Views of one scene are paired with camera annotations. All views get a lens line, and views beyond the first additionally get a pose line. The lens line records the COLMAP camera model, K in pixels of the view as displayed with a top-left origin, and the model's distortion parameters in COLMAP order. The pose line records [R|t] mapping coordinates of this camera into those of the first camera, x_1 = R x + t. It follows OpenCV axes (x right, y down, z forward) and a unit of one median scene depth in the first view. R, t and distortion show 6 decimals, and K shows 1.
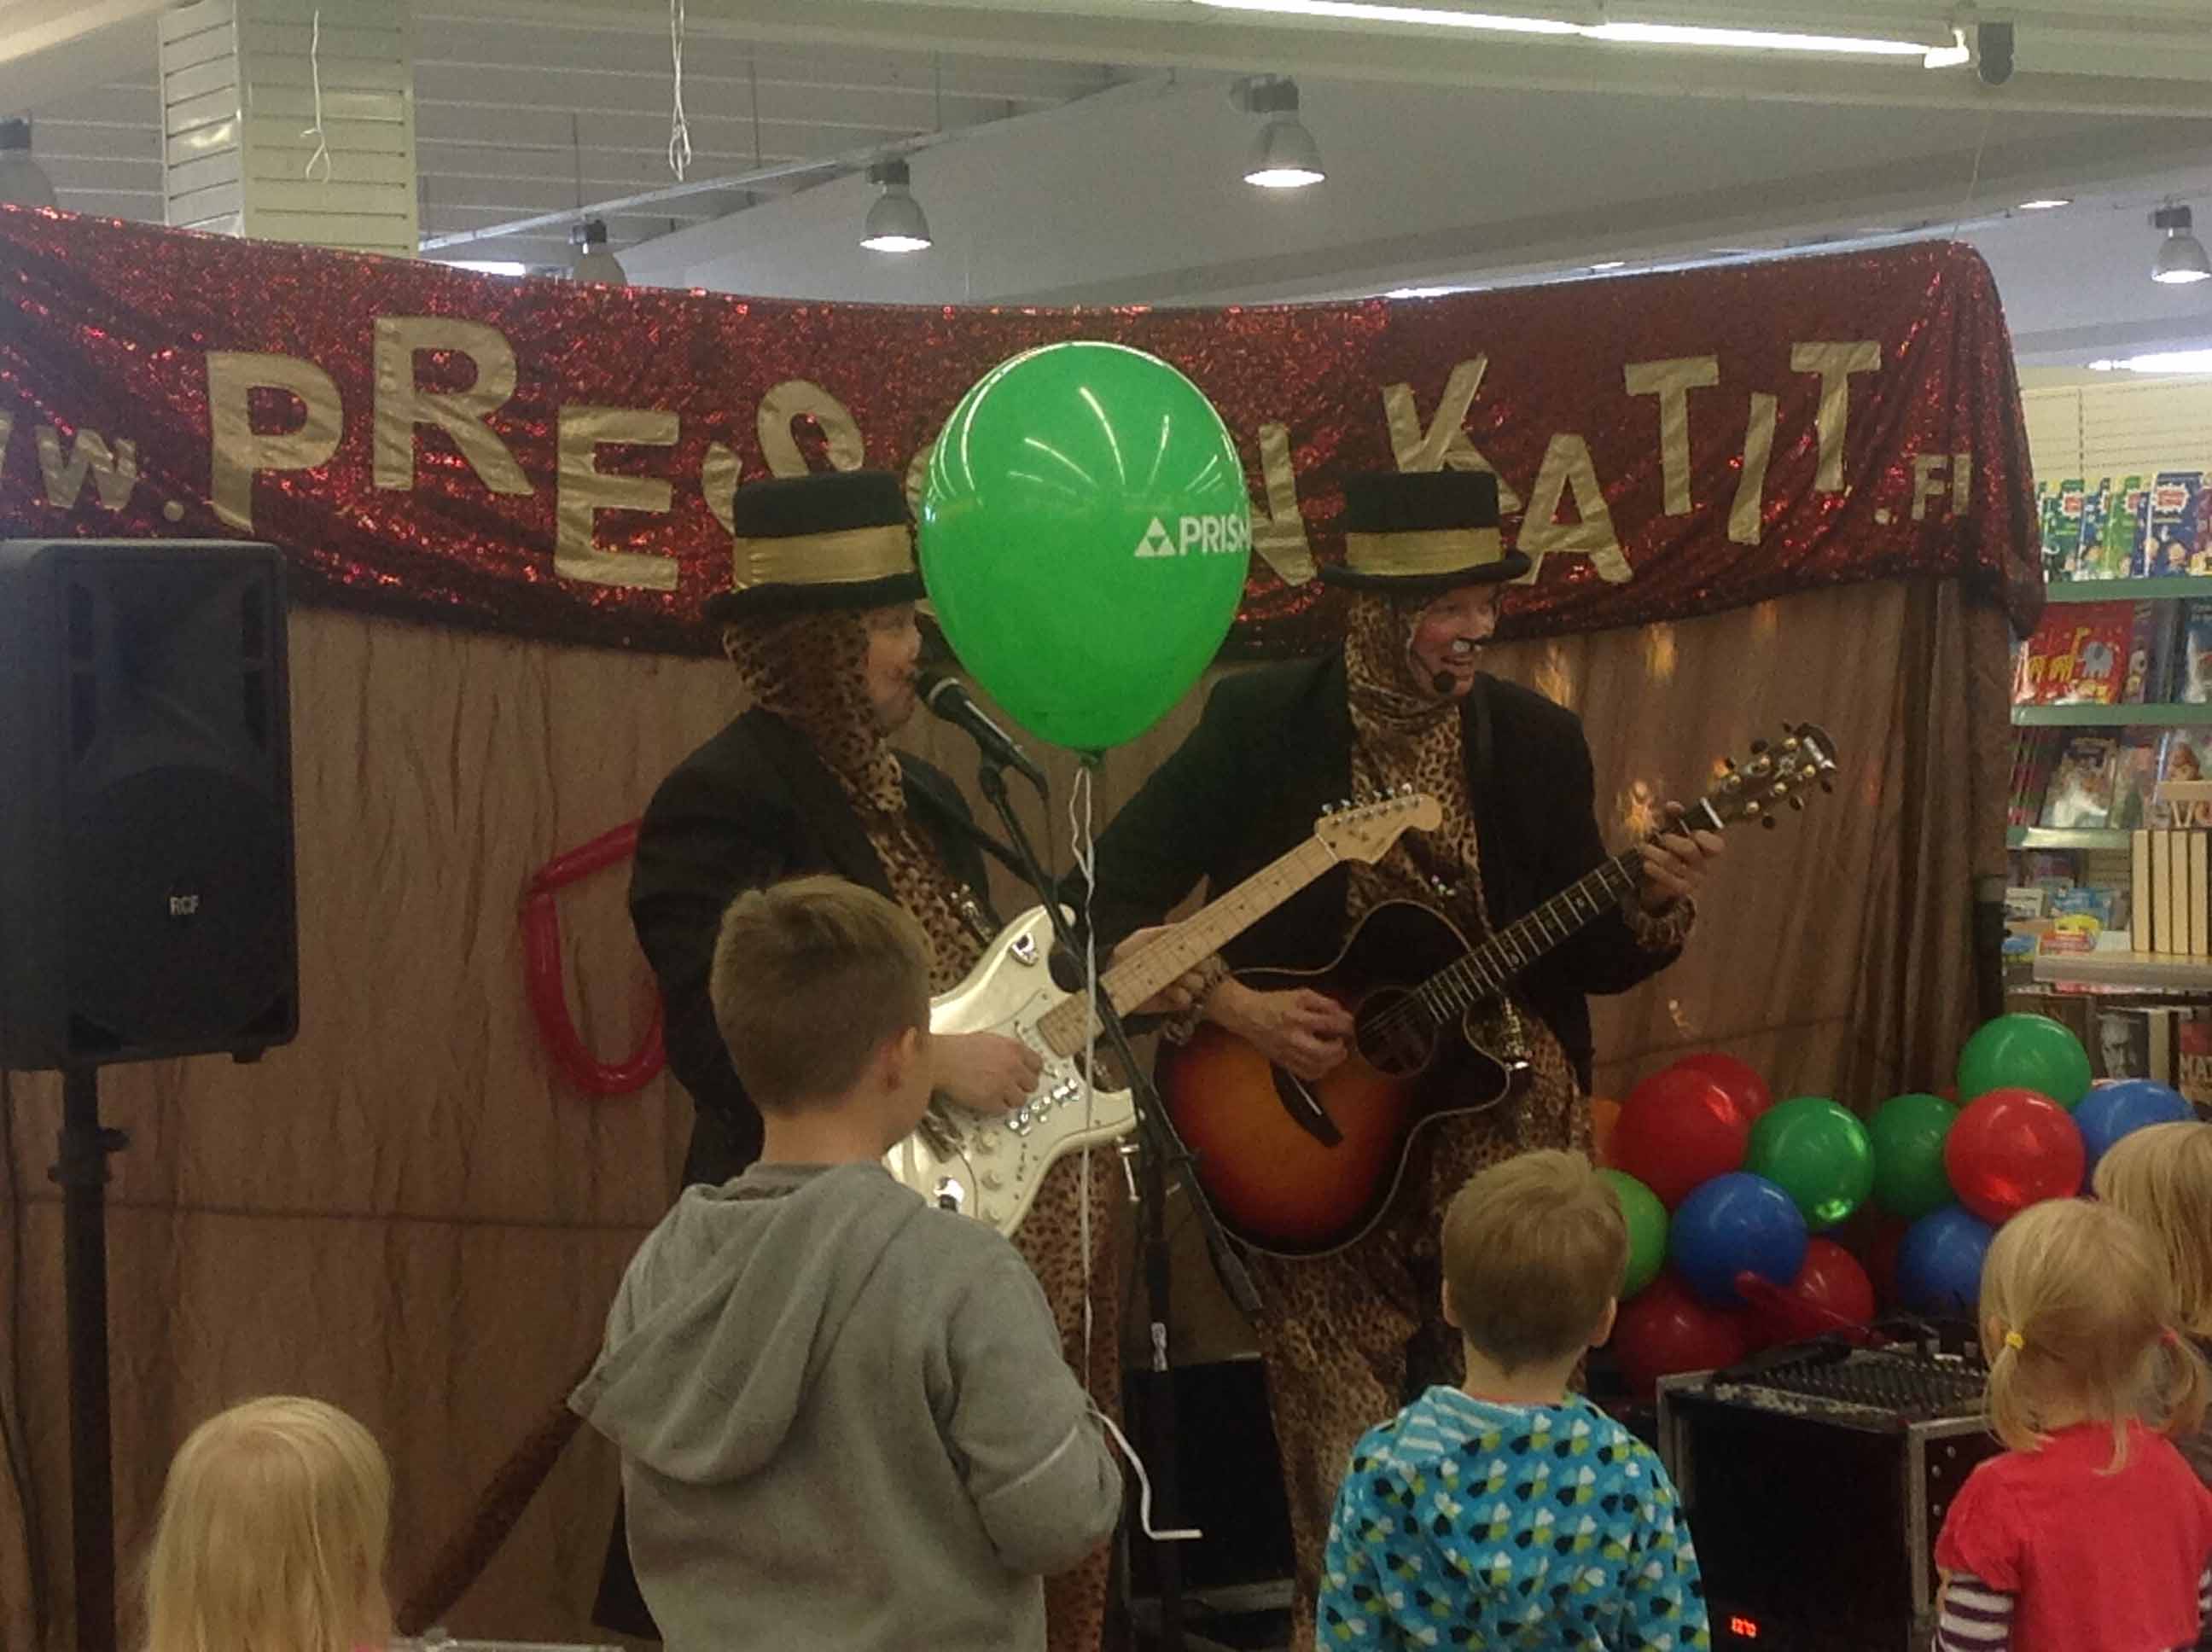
lens RADIAL K [[4797.3, 0, 1298.3], [0, 4797.3, 830.0], [0, 0, 1]] dist [0.098610, 0.533991]
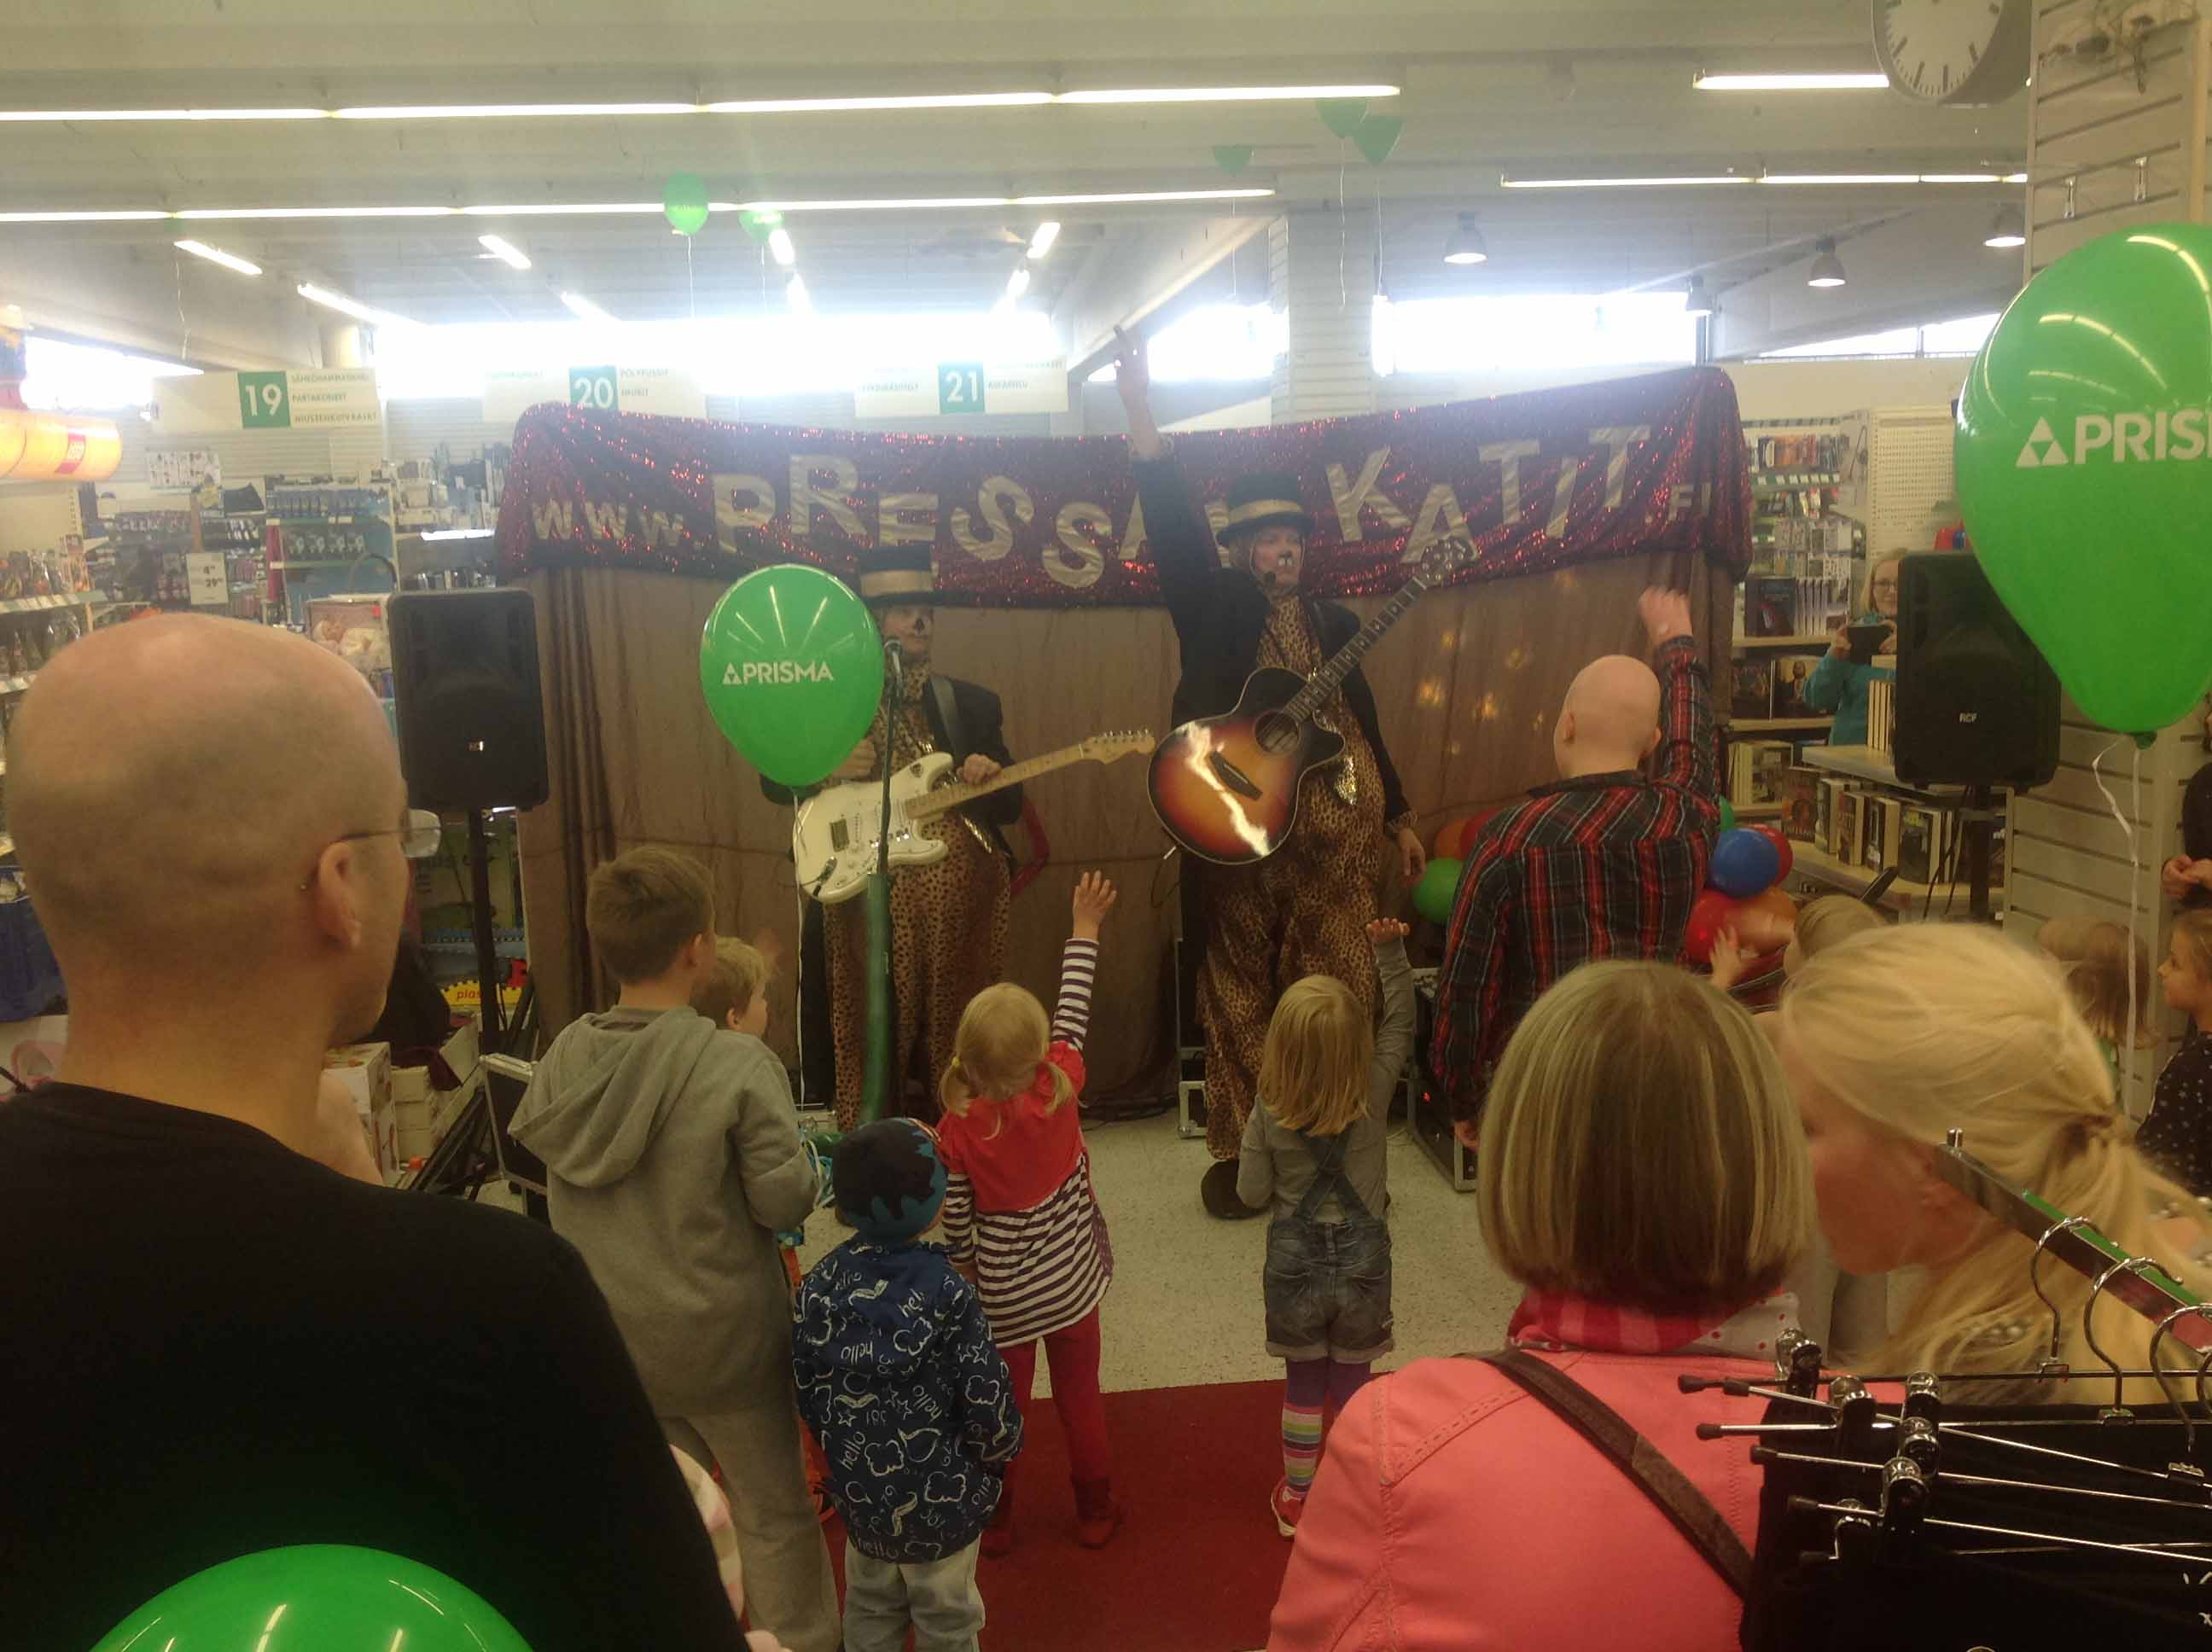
lens RADIAL K [[2205.8, 0, 1155.3], [0, 2205.8, 900.9], [0, 0, 1]] dist [0.175277, -0.390766]
pose [[0.884242, 0.080794, -0.459988, 0.424560], [-0.007002, 0.987105, 0.159920, -0.065169], [0.466977, -0.138187, 0.873405, 0.144296]]
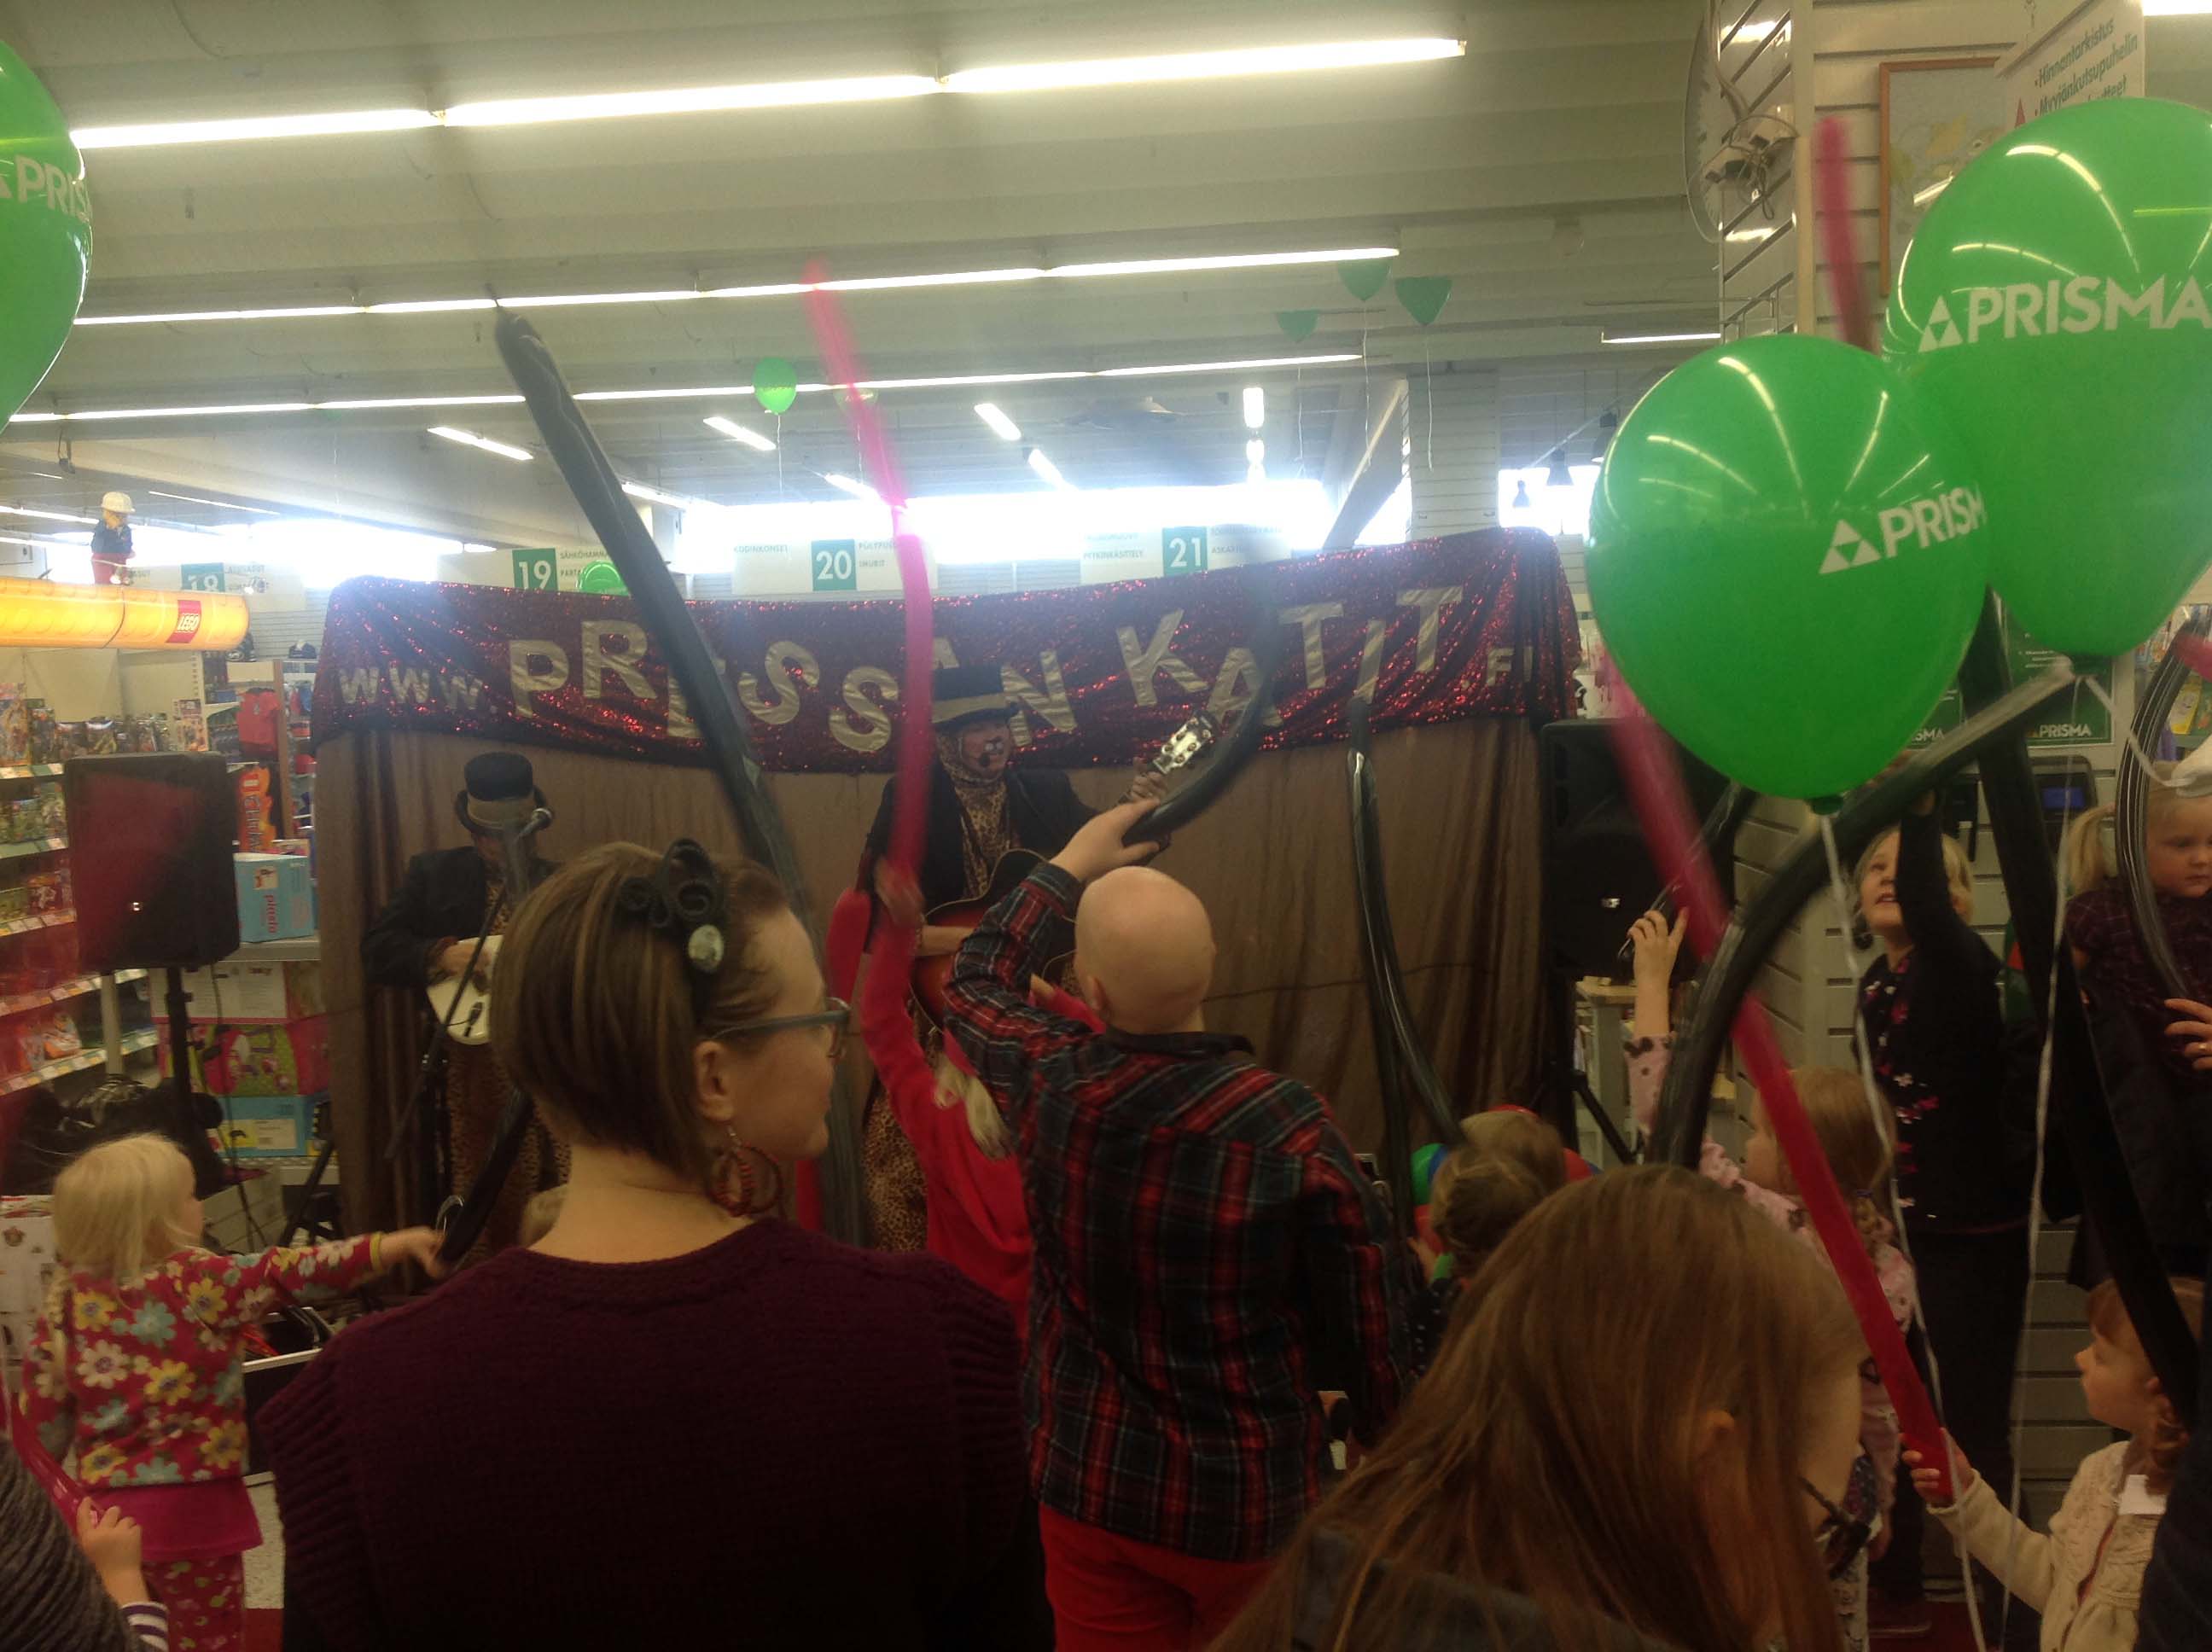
lens RADIAL K [[2204.0, 0, 1162.5], [0, 2204.0, 878.5], [0, 0, 1]] dist [0.170251, -0.389100]
pose [[0.779770, 0.056214, -0.623538, 0.636937], [-0.006841, 0.996666, 0.081297, -0.069246], [0.626029, -0.059127, 0.777555, 0.337859]]
